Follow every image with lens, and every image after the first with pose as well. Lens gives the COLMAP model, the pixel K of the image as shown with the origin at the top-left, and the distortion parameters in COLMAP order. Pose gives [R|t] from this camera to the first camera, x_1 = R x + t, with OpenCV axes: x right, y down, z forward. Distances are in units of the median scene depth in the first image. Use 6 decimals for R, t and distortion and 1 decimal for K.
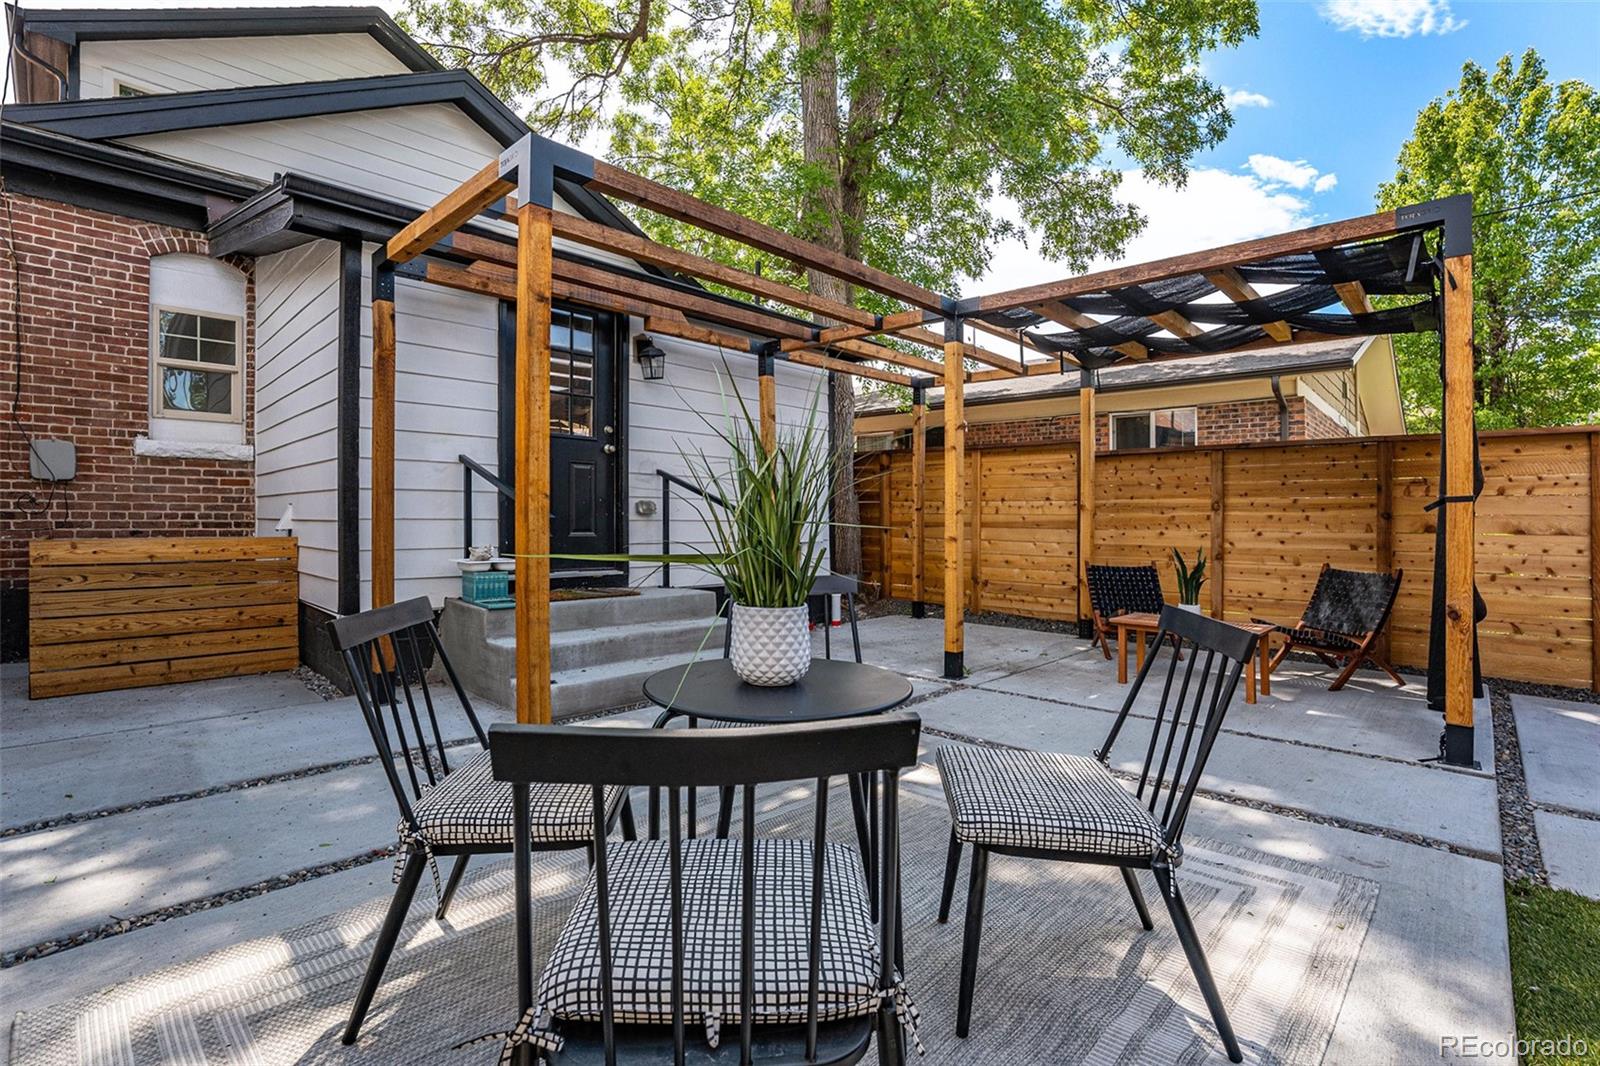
lens RADIAL K [[729.2, 0, 804.9], [0, 729.2, 532.7], [0, 0, 1]] dist [-0.047450, 0.009781]
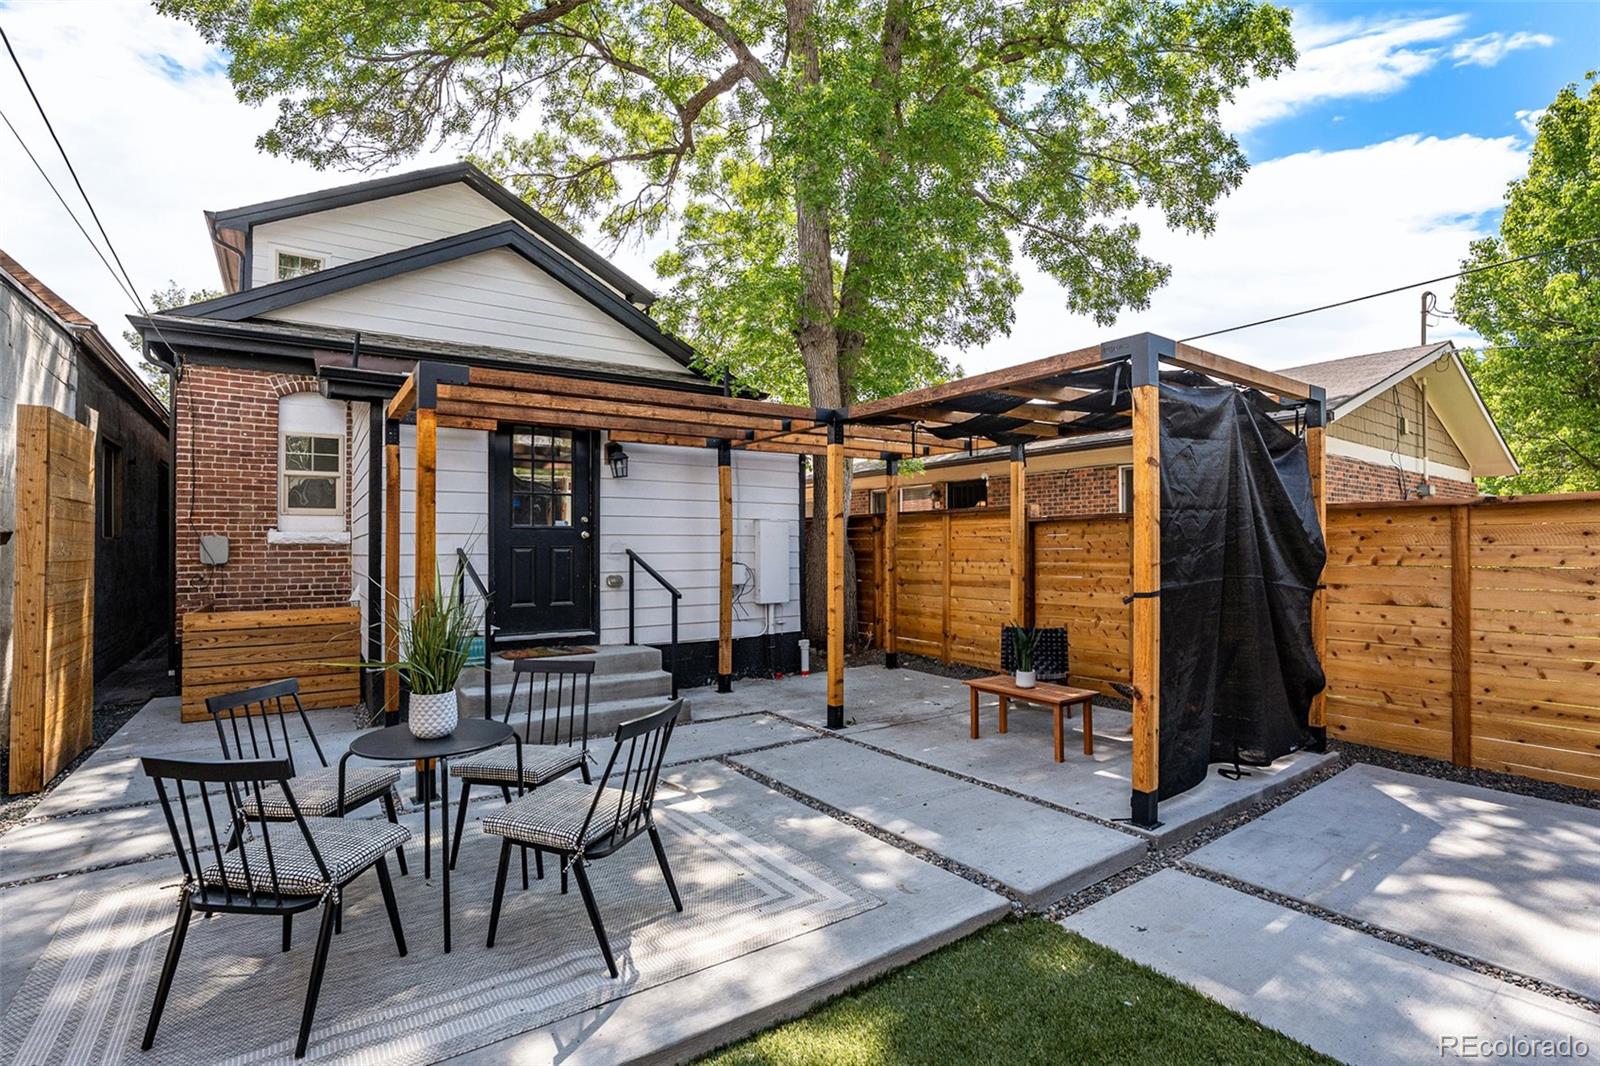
lens RADIAL K [[729.2, 0, 809.7], [0, 729.2, 543.0], [0, 0, 1]] dist [-0.047450, 0.009781]
pose [[0.980968, -0.016629, -0.193455, 0.353986], [0.011383, 0.999538, -0.028195, -0.060763], [0.193835, 0.025456, 0.980704, -0.156237]]
